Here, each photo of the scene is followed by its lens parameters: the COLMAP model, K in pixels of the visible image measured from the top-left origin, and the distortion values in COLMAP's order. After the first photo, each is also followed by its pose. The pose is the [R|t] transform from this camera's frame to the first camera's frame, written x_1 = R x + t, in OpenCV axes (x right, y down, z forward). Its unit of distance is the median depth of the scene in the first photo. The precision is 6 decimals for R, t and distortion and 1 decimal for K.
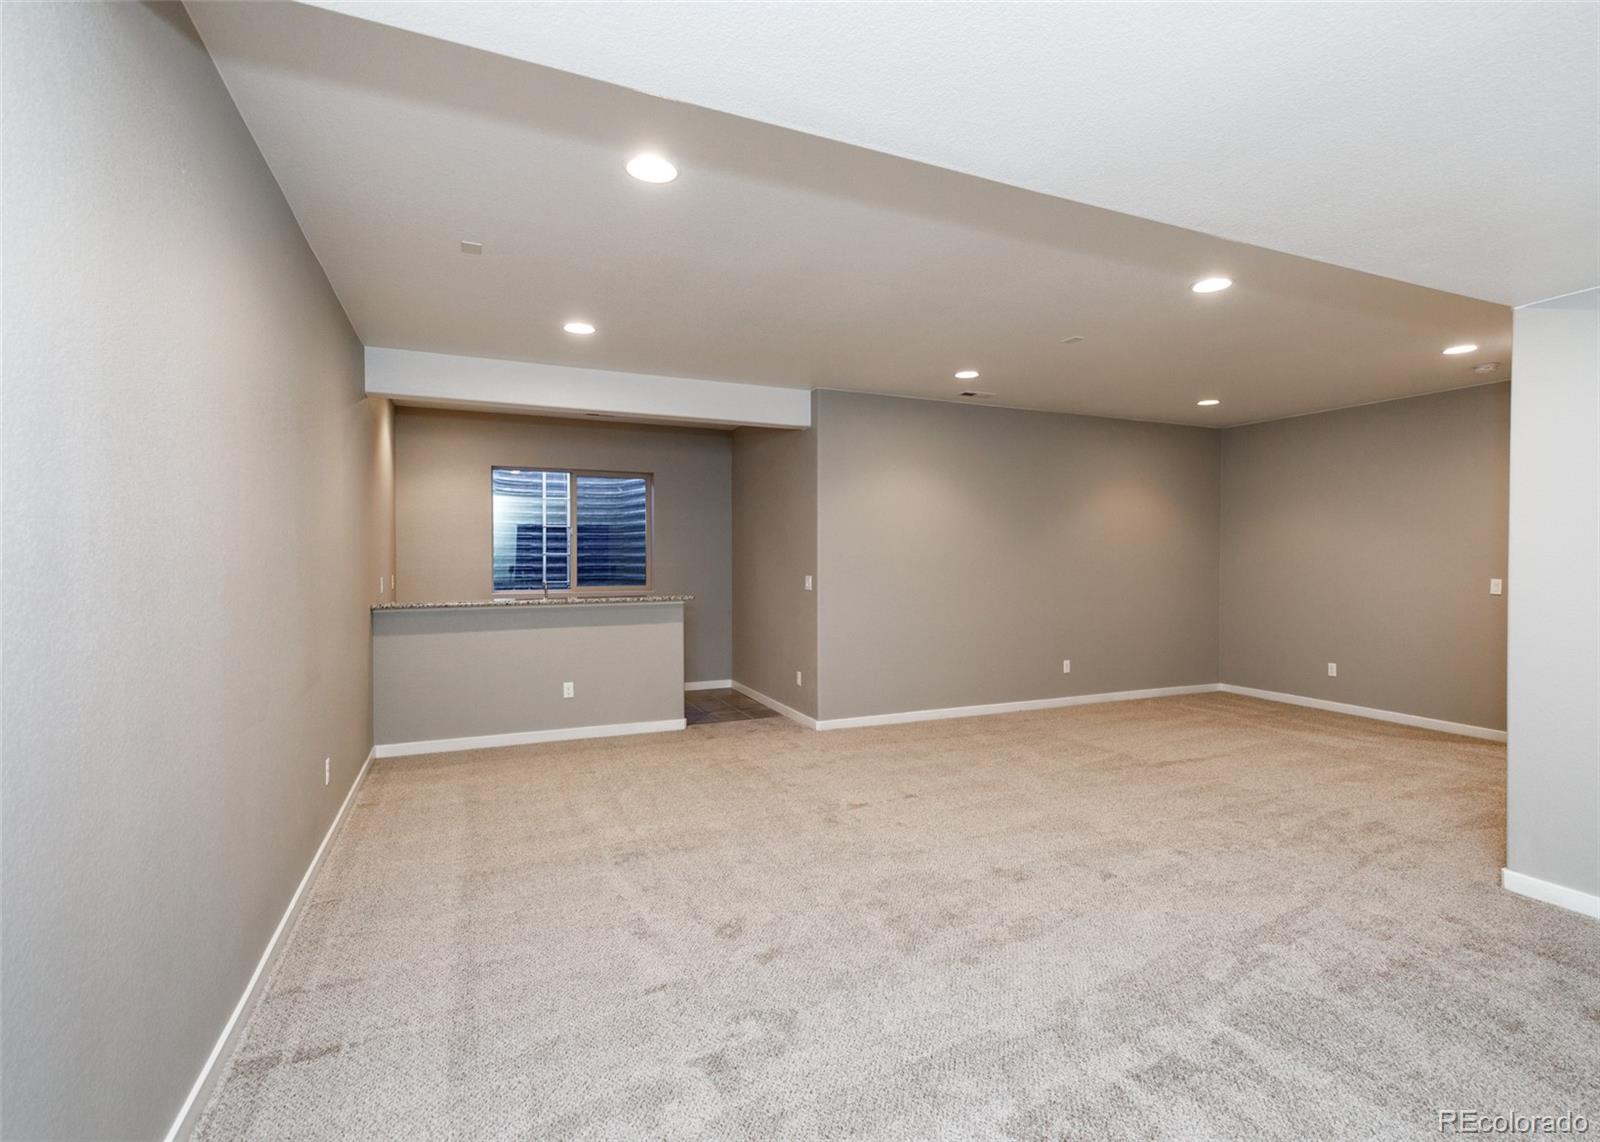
lens RADIAL K [[776.3, 0, 801.8], [0, 776.3, 564.2], [0, 0, 1]] dist [0.000150, -0.000513]
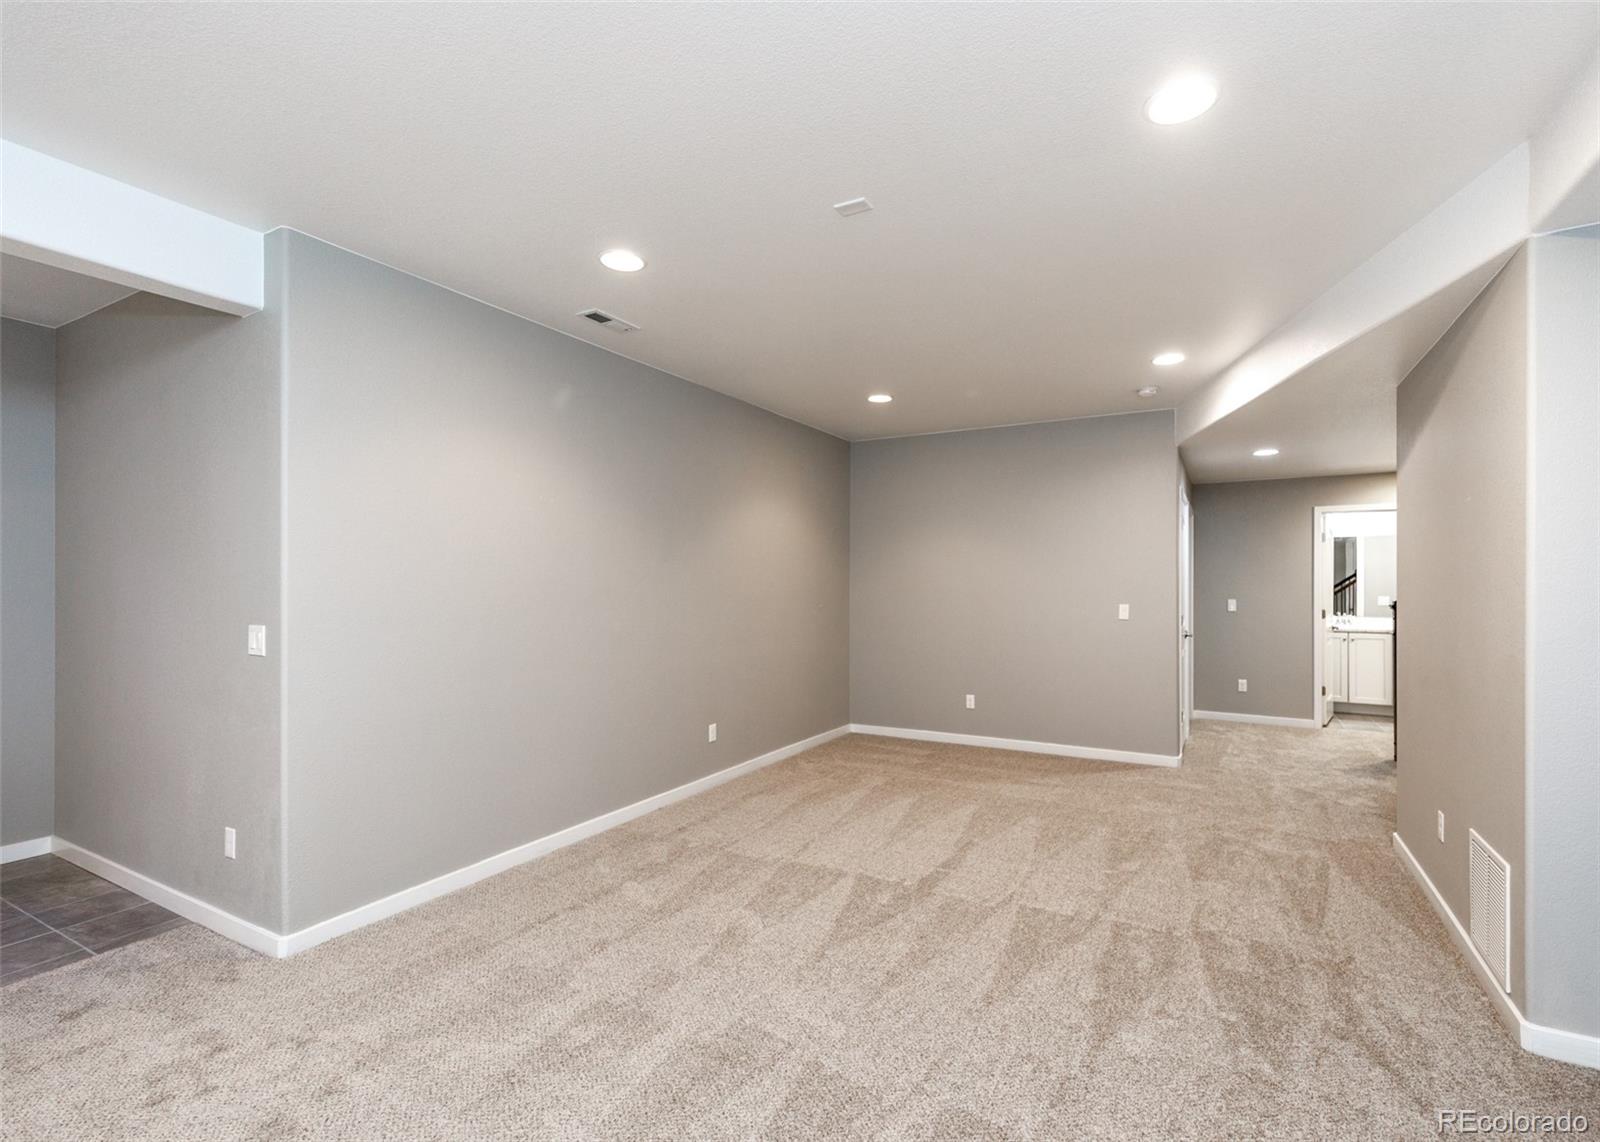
lens RADIAL K [[704.9, 0, 840.9], [0, 704.9, 577.9], [0, 0, 1]] dist [0.003095, -0.001620]
pose [[0.764846, 0.002188, 0.644210, 0.003611], [0.008367, 0.999876, -0.013330, -0.005644], [-0.644159, 0.015586, 0.764733, 0.448334]]
